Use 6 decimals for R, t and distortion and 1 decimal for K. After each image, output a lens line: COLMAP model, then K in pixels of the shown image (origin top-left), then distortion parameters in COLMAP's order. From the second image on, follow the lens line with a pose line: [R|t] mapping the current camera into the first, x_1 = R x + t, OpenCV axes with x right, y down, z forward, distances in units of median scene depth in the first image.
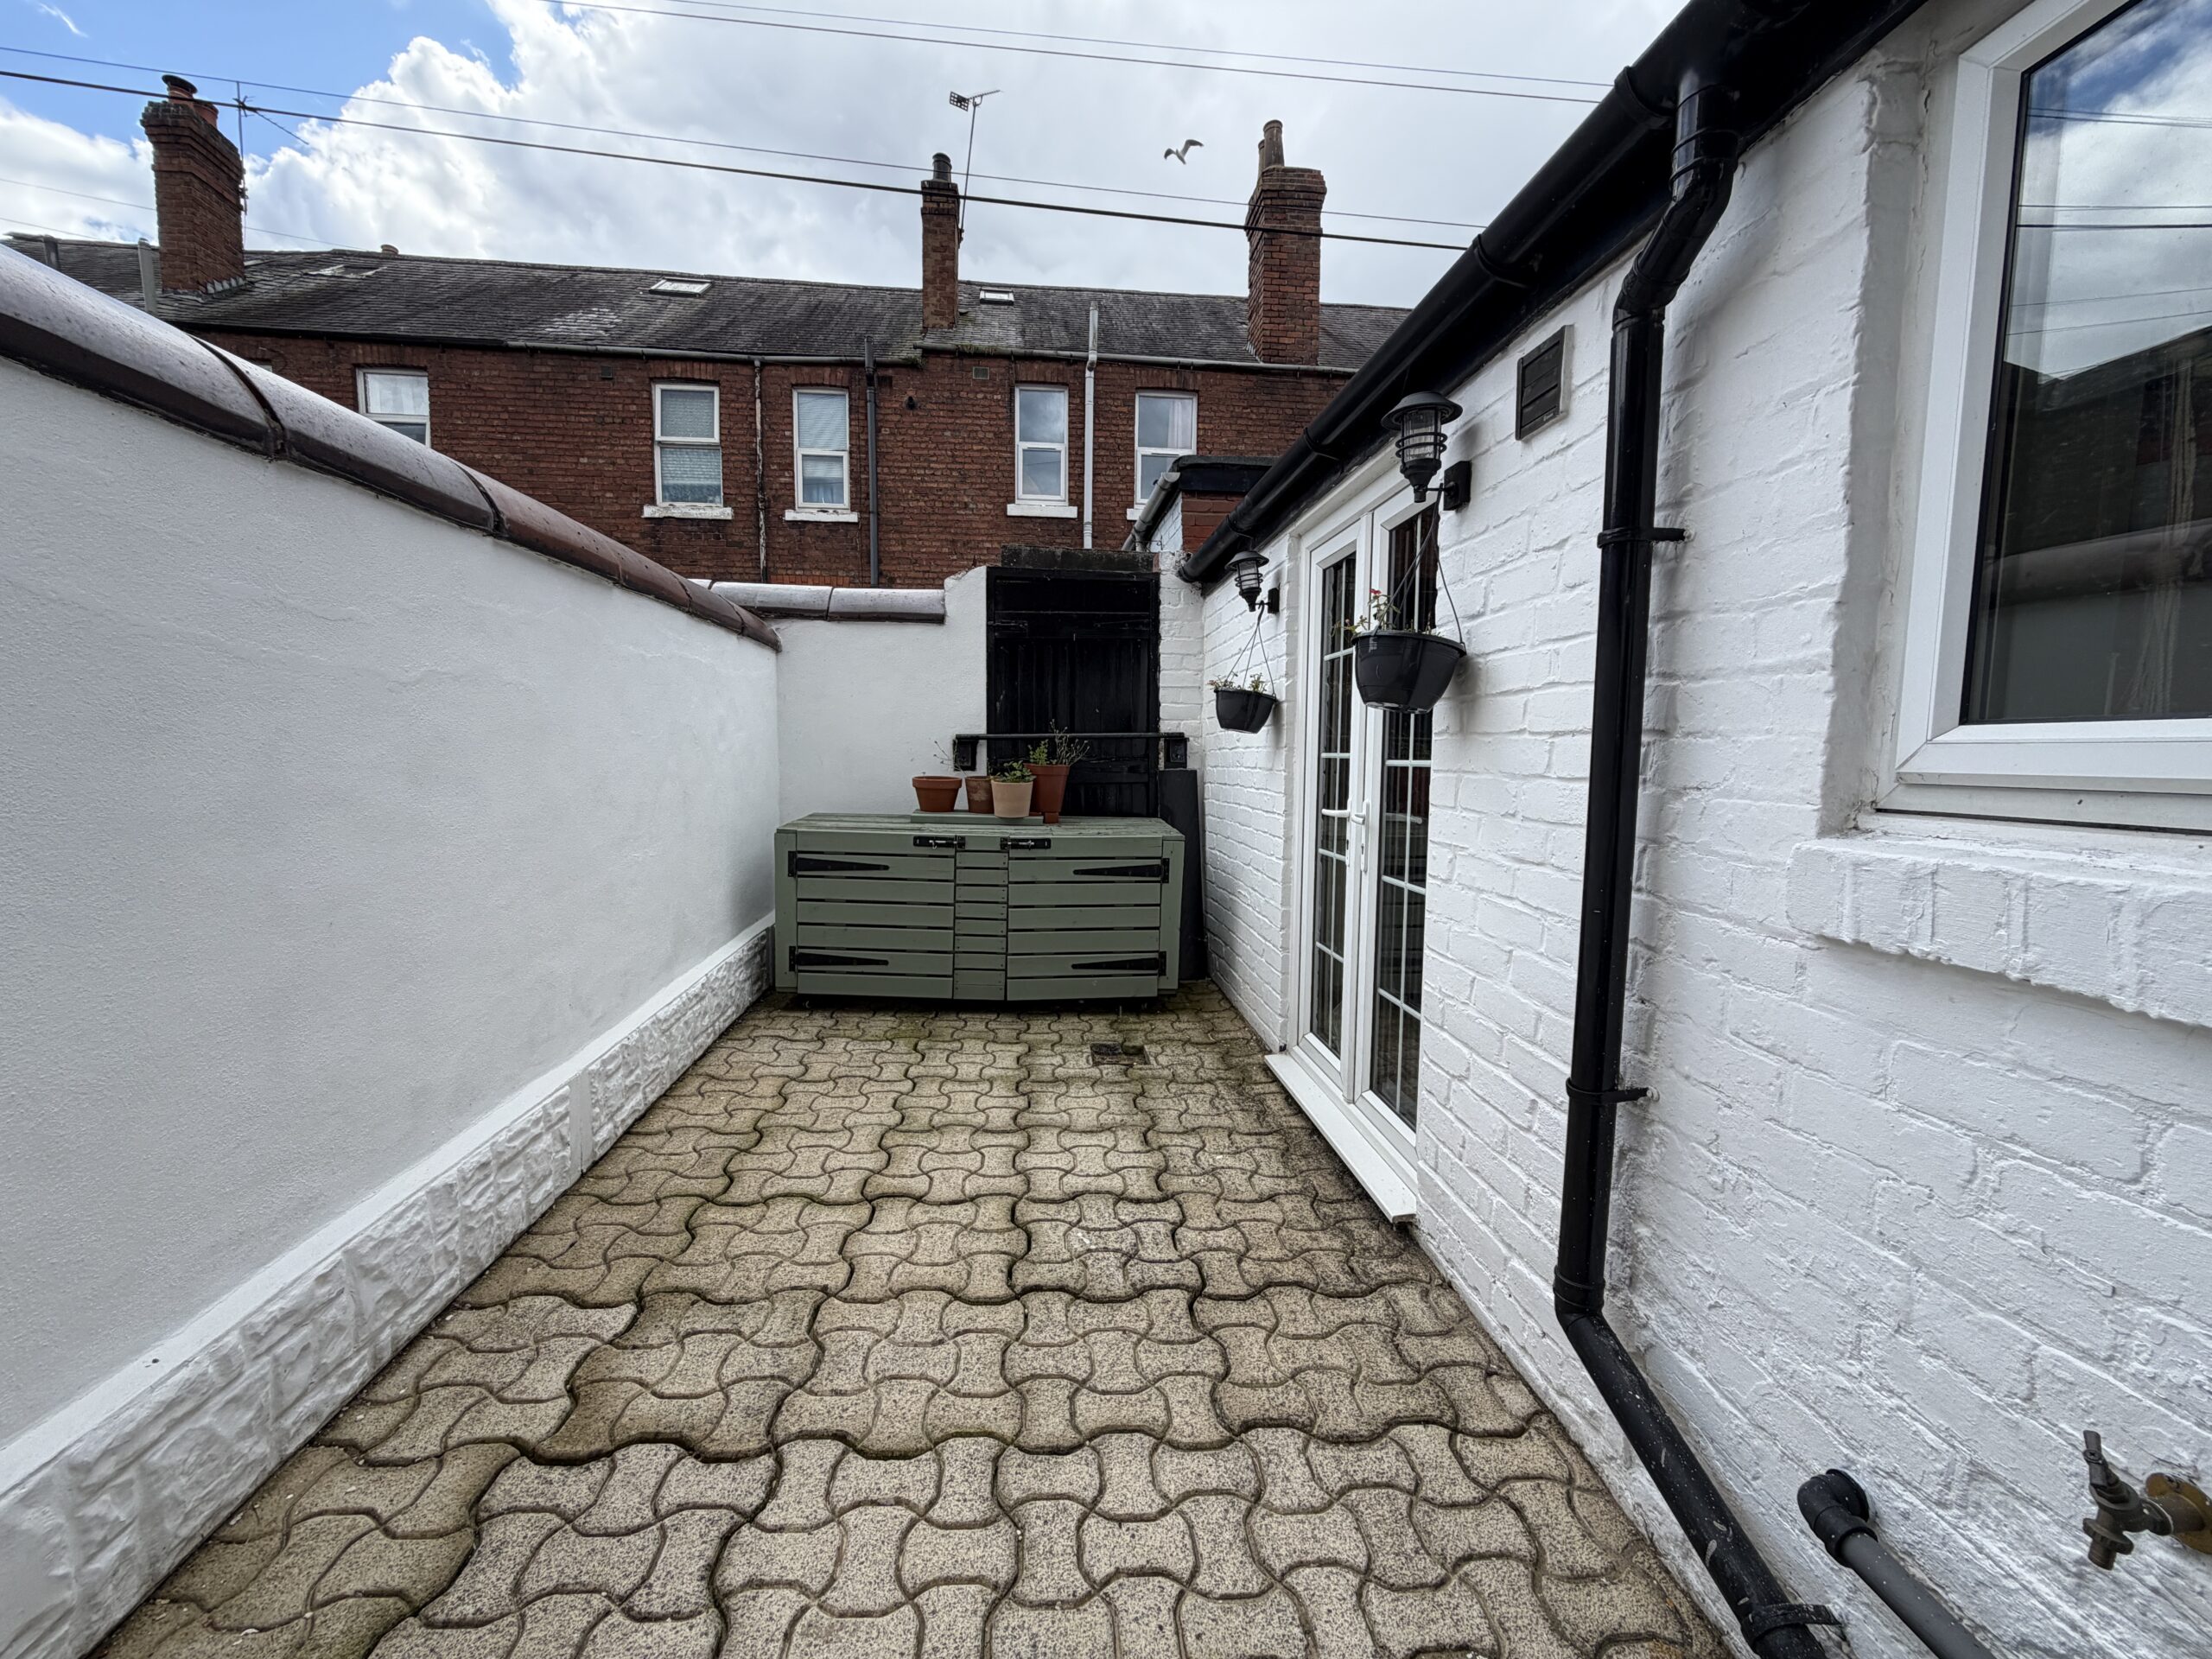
lens RADIAL K [[879.5, 0, 1097.6], [0, 879.5, 835.3], [0, 0, 1]] dist [-0.001260, 0.000945]
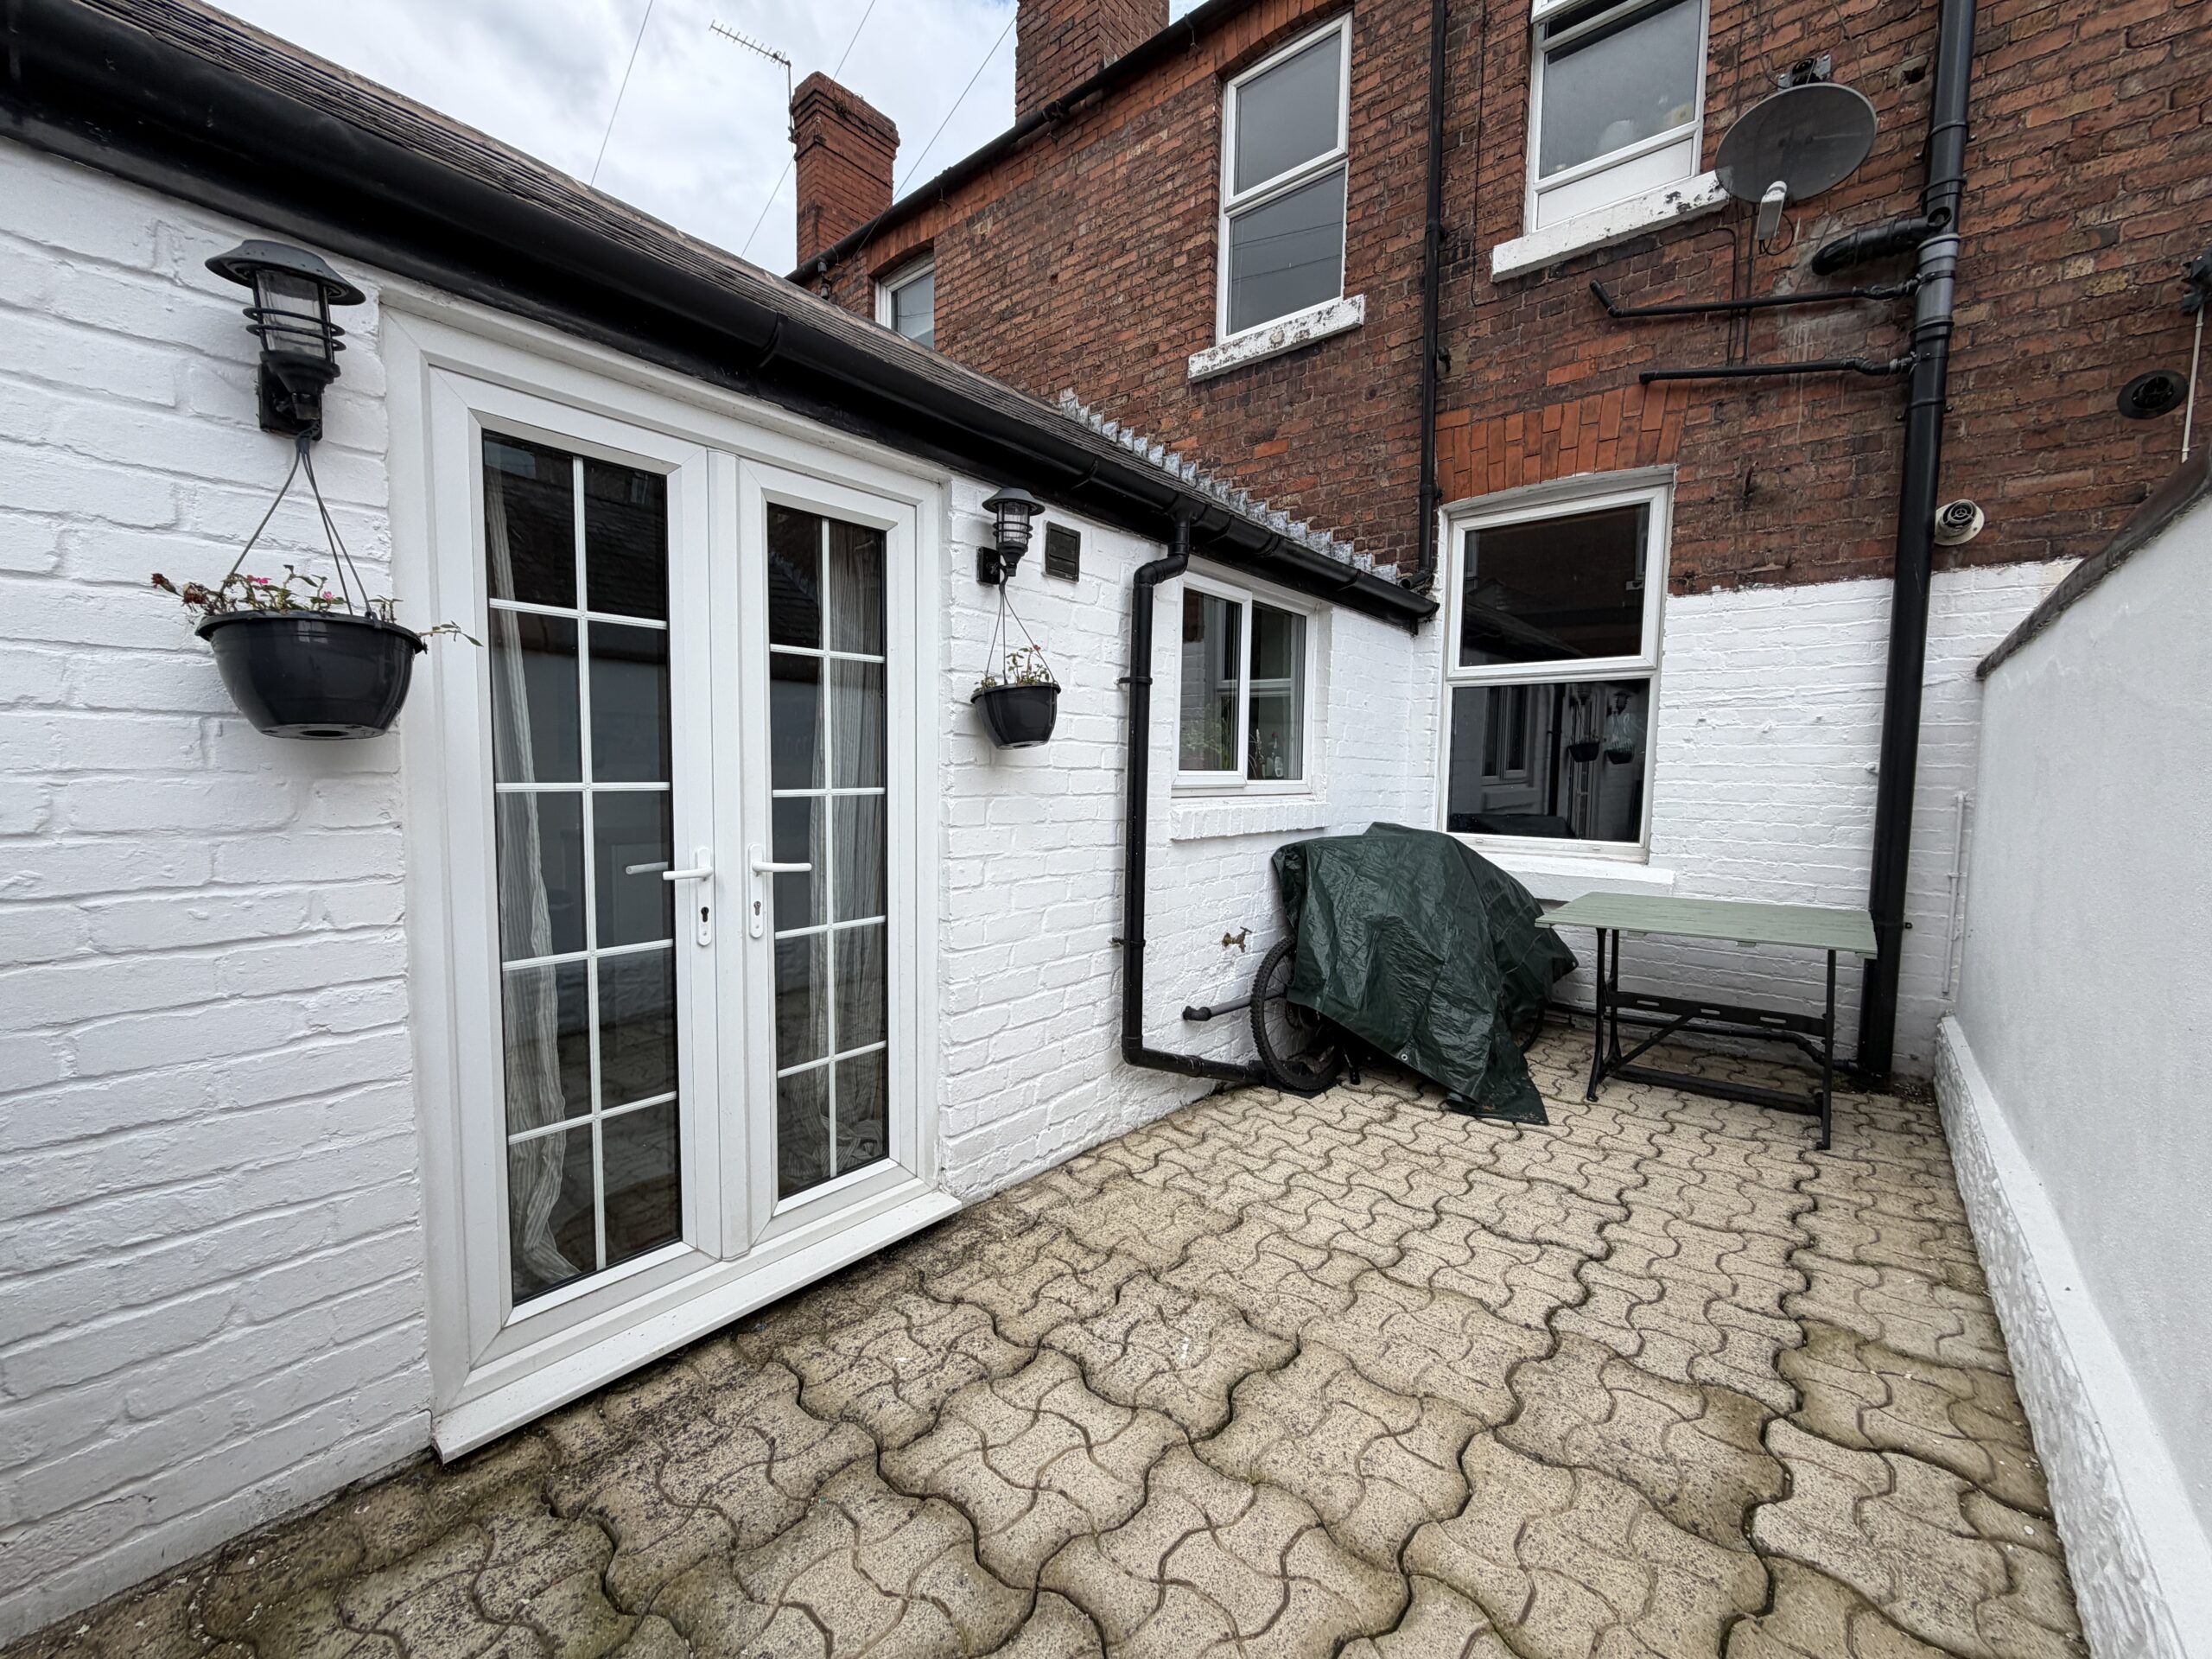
lens RADIAL K [[879.5, 0, 1096.2], [0, 879.5, 822.3], [0, 0, 1]] dist [-0.001260, 0.000945]
pose [[-0.703867, -0.067010, 0.707164, -0.583522], [0.045174, 0.989302, 0.138709, -0.200315], [-0.708894, 0.129578, -0.693310, 1.748111]]
